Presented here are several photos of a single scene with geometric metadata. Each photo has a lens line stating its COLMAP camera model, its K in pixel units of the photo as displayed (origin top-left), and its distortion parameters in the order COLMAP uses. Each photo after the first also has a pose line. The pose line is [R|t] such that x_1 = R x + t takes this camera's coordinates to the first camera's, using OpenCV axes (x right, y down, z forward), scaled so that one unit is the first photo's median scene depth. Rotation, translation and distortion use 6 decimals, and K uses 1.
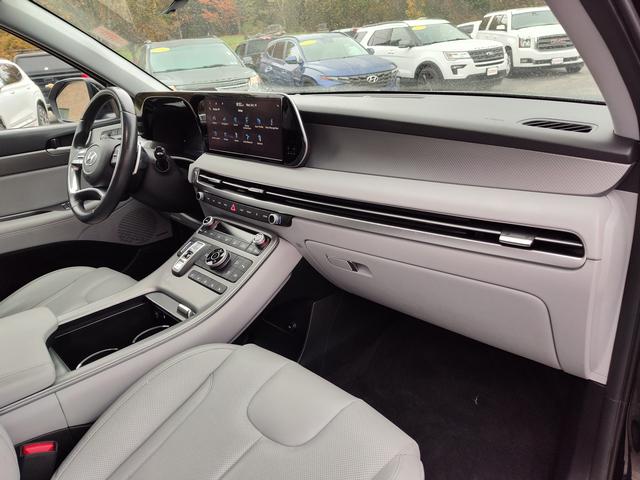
lens RADIAL K [[442.6, 0, 320.0], [0, 442.6, 240.0], [0, 0, 1]] dist [0.001562, -0.005365]
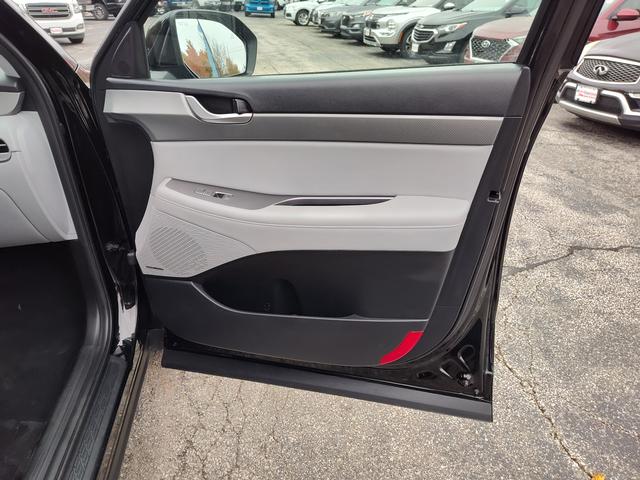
lens RADIAL K [[442.6, 0, 320.0], [0, 442.6, 240.0], [0, 0, 1]] dist [0.001562, -0.005365]
pose [[0.586587, -0.305194, 0.750182, -0.034388], [0.262988, 0.947863, 0.179979, 0.271946], [-0.765999, 0.091715, 0.636266, -0.667187]]
